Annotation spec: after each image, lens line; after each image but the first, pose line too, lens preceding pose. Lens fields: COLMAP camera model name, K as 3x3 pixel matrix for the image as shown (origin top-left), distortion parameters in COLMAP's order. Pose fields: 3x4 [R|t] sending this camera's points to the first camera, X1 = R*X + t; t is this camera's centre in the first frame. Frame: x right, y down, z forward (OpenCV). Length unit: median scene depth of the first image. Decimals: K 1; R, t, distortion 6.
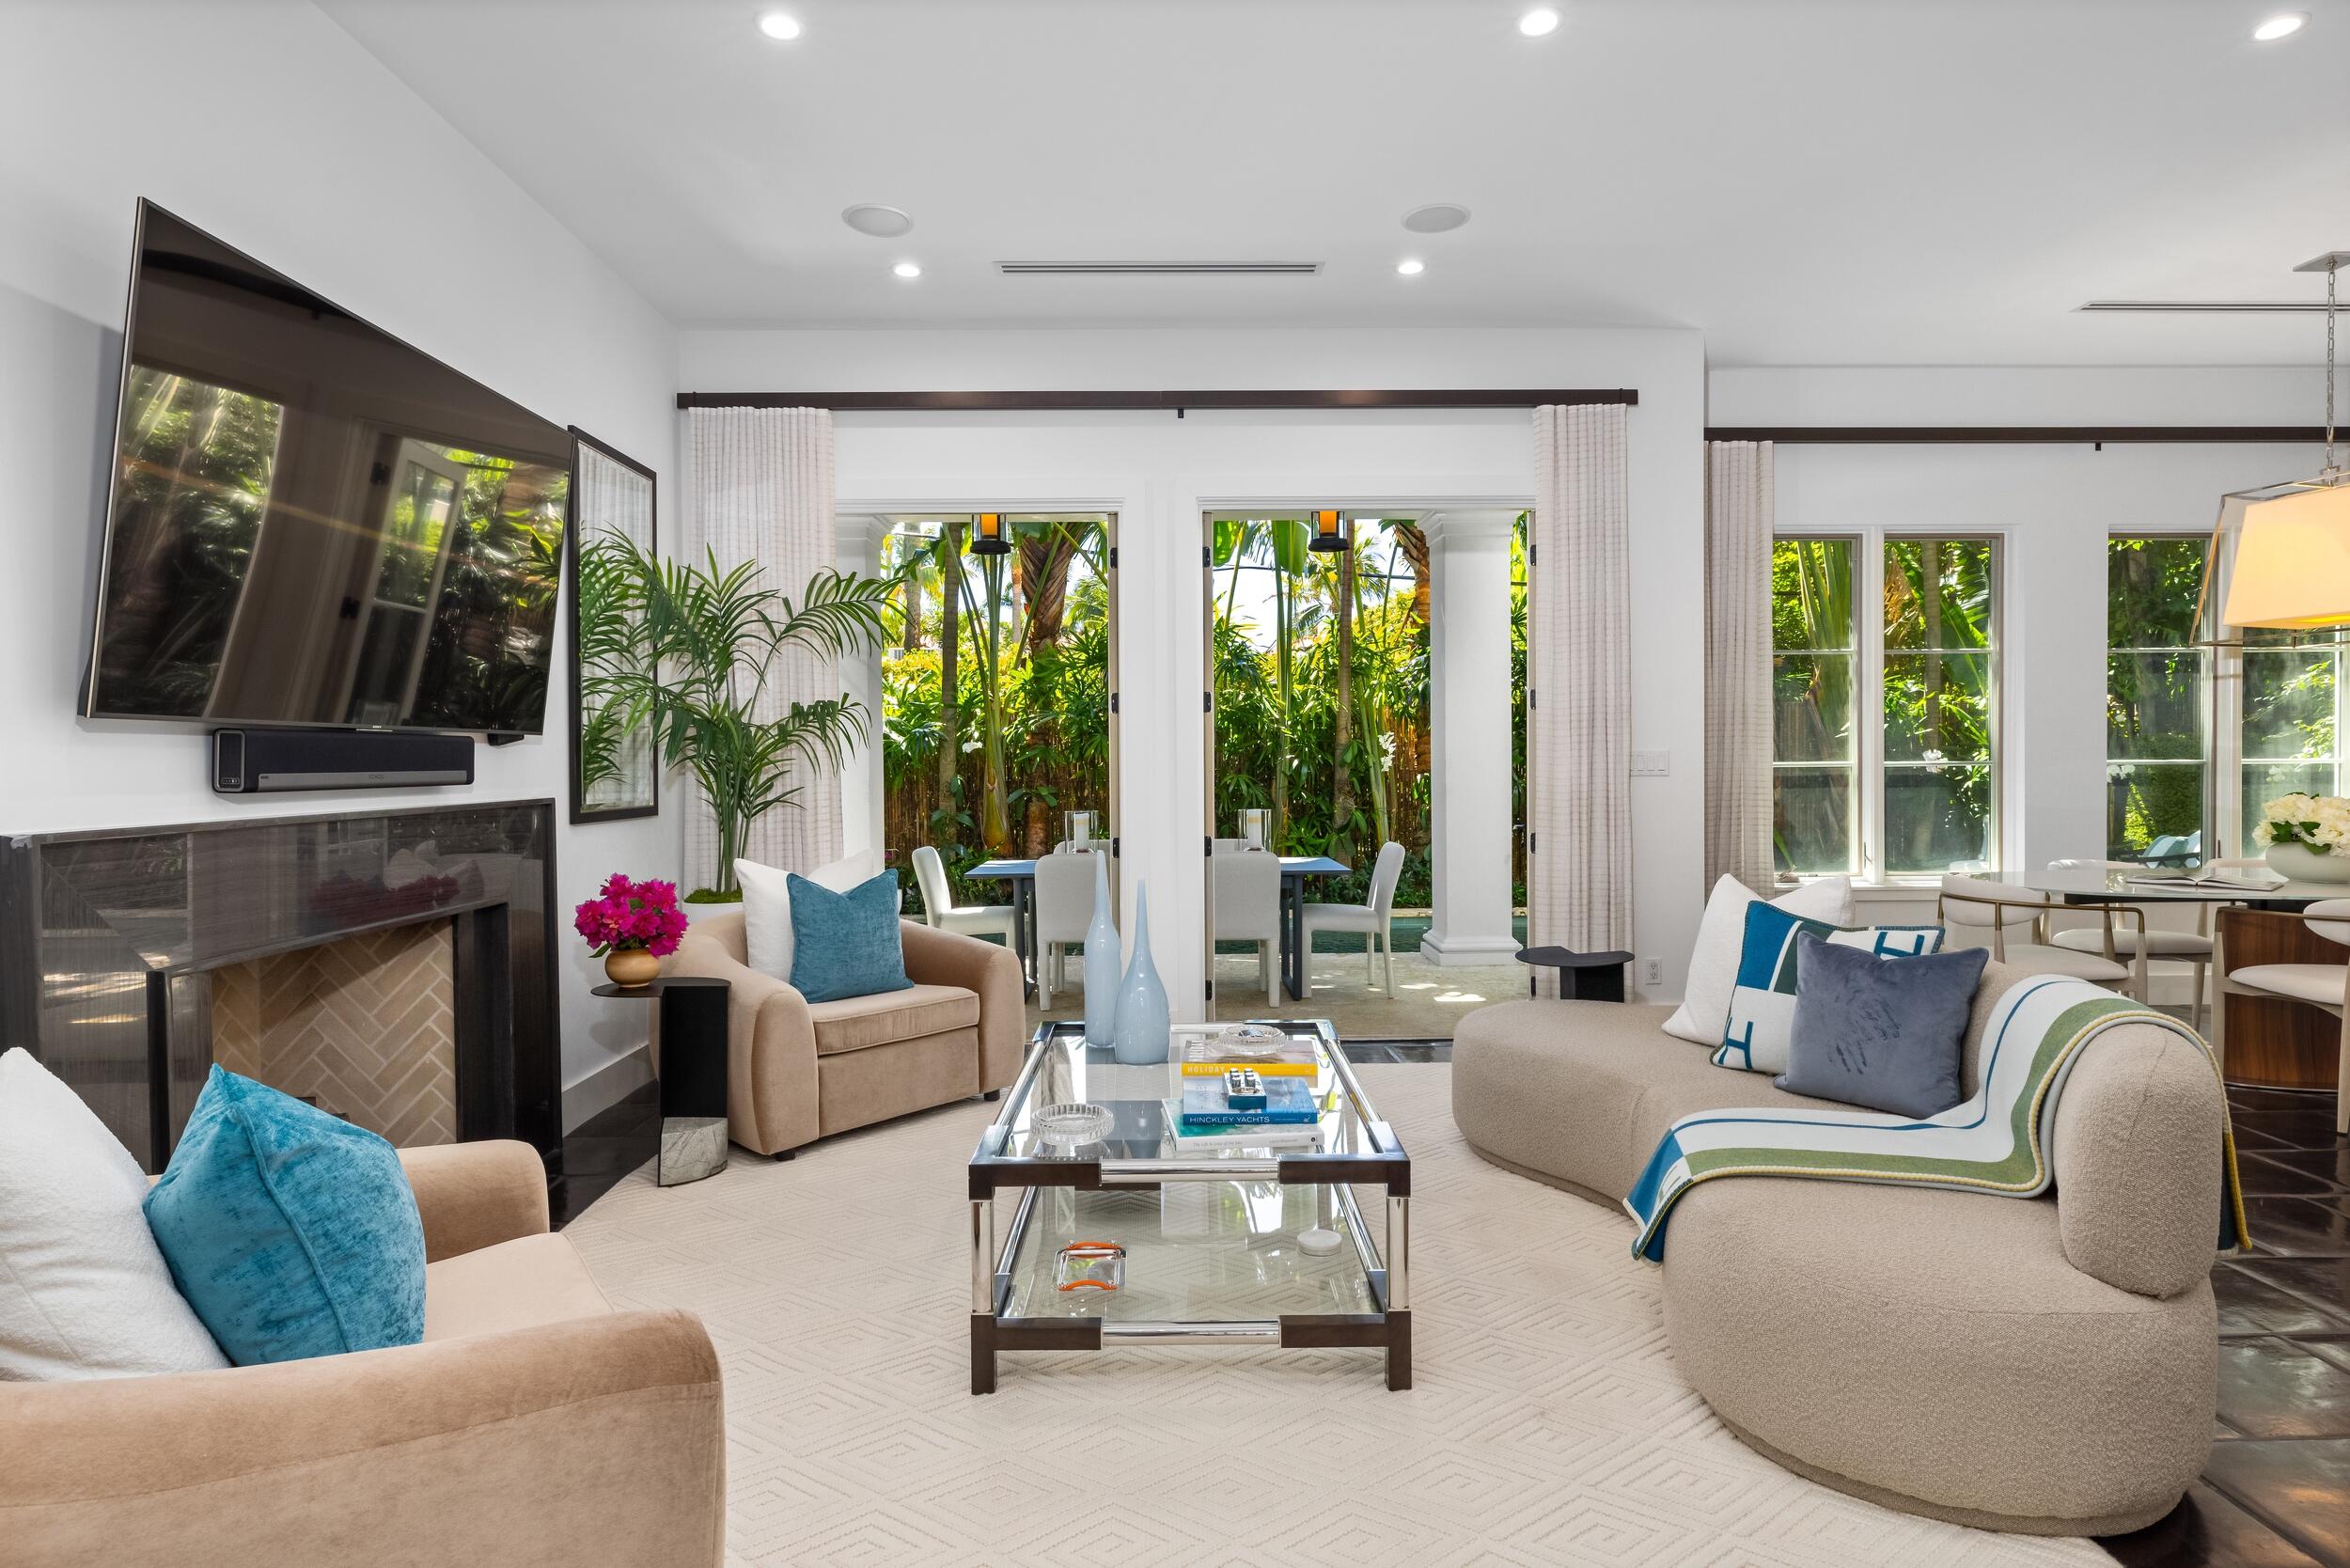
lens RADIAL K [[1252.4, 0, 1167.4], [0, 1252.4, 792.7], [0, 0, 1]] dist [0.003341, 0.001226]
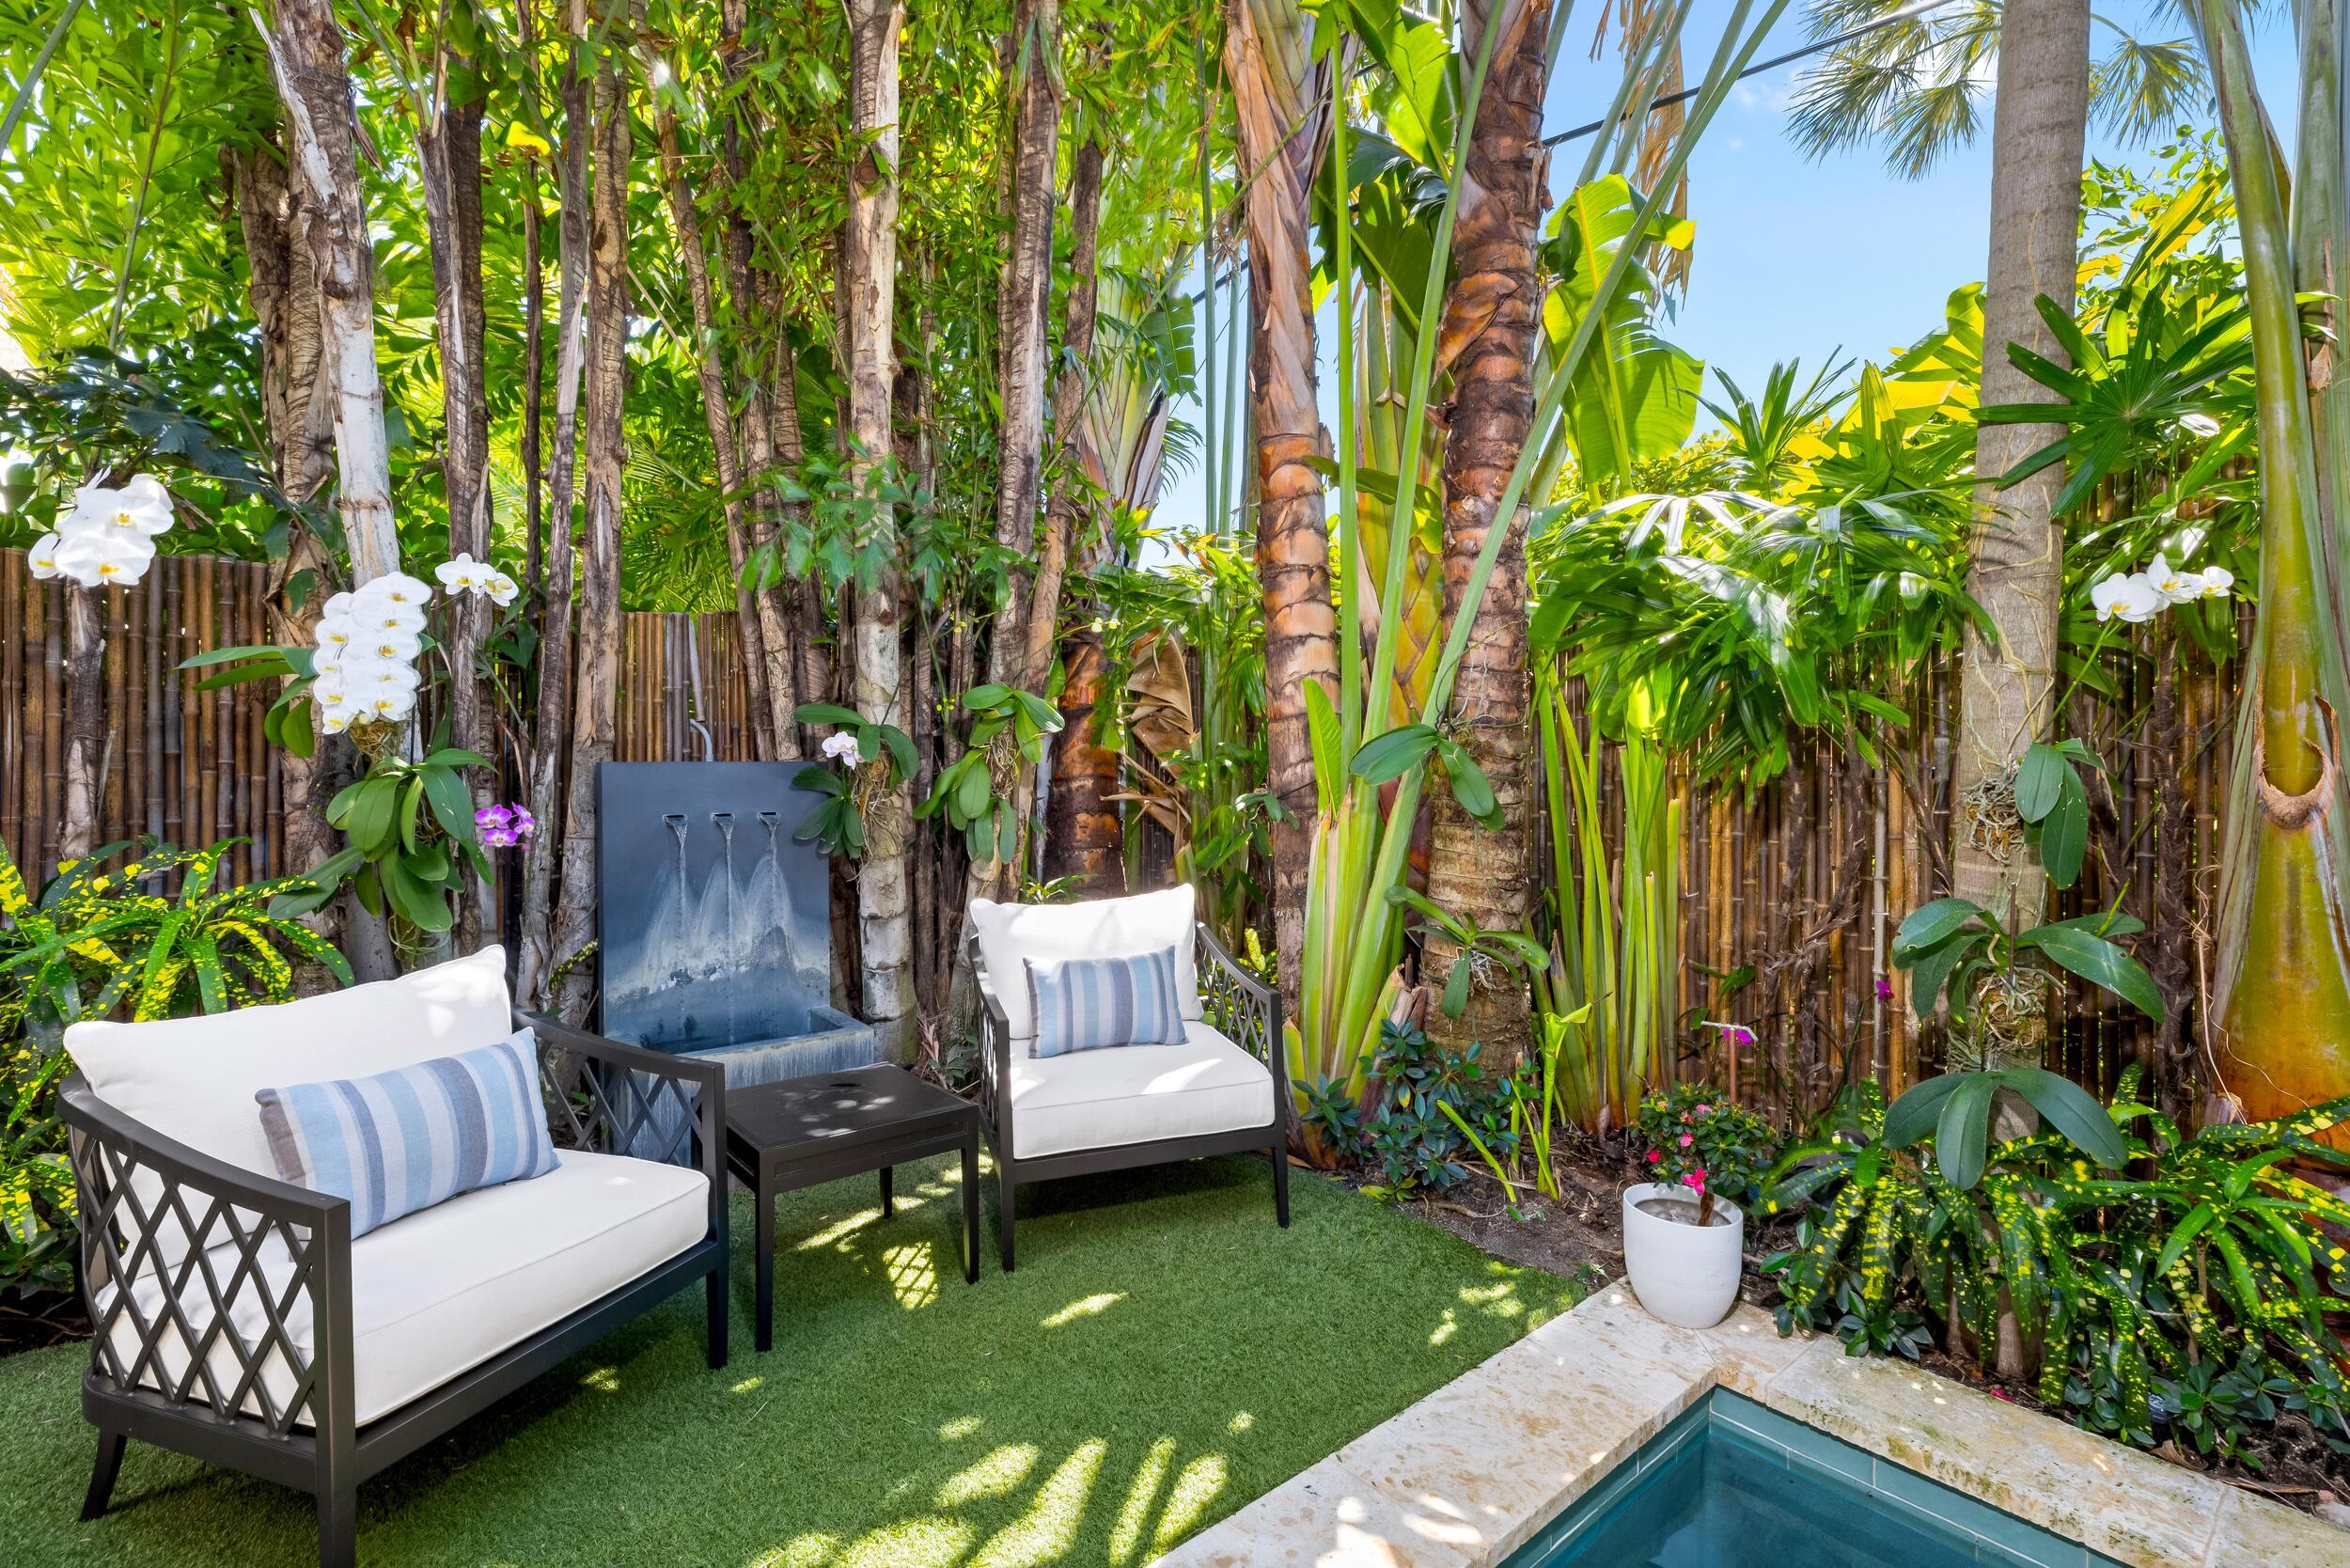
lens RADIAL K [[1072.3, 0, 1167.9], [0, 1072.3, 778.3], [0, 0, 1]] dist [0.017452, -0.000421]
pose [[0.616414, 0.018144, -0.787213, -0.116388], [-0.024259, 0.999698, 0.004046, -0.004768], [0.787048, 0.016604, 0.616668, 0.769889]]
